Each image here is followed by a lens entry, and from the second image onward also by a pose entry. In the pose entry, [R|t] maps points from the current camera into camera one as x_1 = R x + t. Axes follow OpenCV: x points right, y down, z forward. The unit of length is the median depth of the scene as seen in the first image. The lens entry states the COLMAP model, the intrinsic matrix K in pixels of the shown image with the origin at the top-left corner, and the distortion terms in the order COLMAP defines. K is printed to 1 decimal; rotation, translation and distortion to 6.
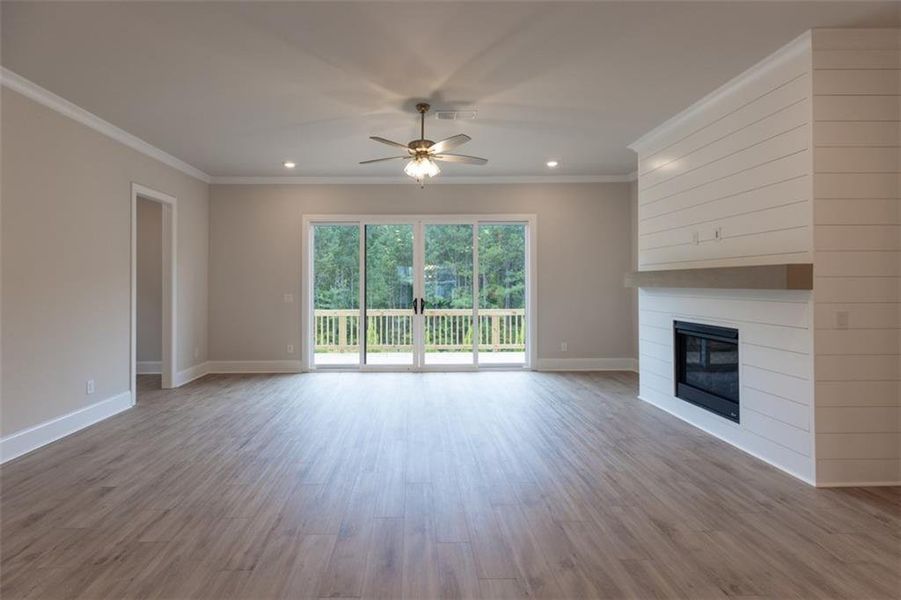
lens RADIAL K [[414.4, 0, 421.7], [0, 414.4, 283.7], [0, 0, 1]] dist [0.003399, 0.000727]
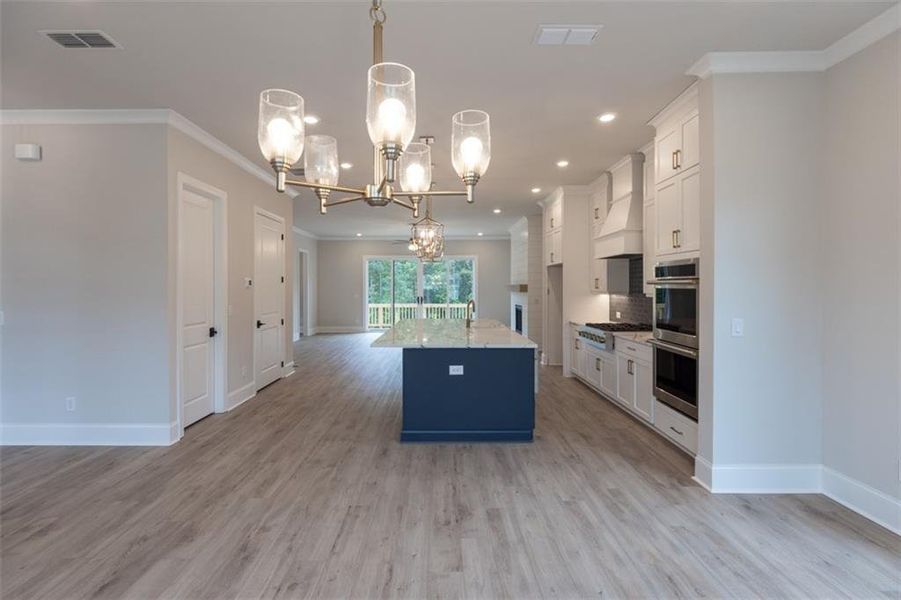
lens RADIAL K [[414.4, 0, 434.5], [0, 414.4, 291.6], [0, 0, 1]] dist [0.003399, 0.000727]
pose [[0.999416, 0.001932, -0.034108, 0.144580], [-0.001615, 0.999955, 0.009340, -0.009329], [0.034125, -0.009280, 0.999374, -1.109822]]
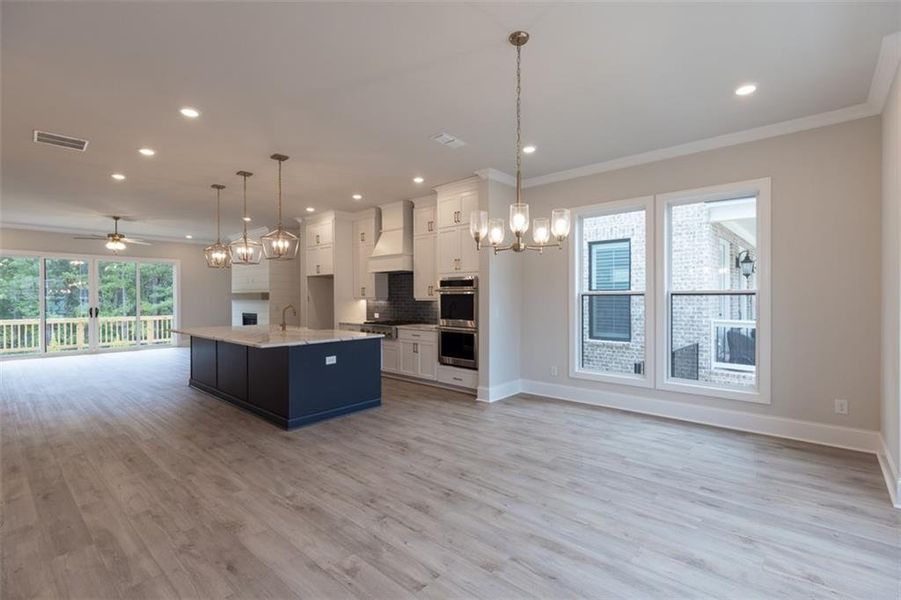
lens RADIAL K [[414.4, 0, 453.4], [0, 414.4, 298.1], [0, 0, 1]] dist [0.003399, 0.000727]
pose [[0.674428, -0.000214, 0.738341, -0.272349], [0.001813, 0.999997, -0.001367, 0.003339], [-0.738338, 0.002260, 0.674427, -1.166841]]
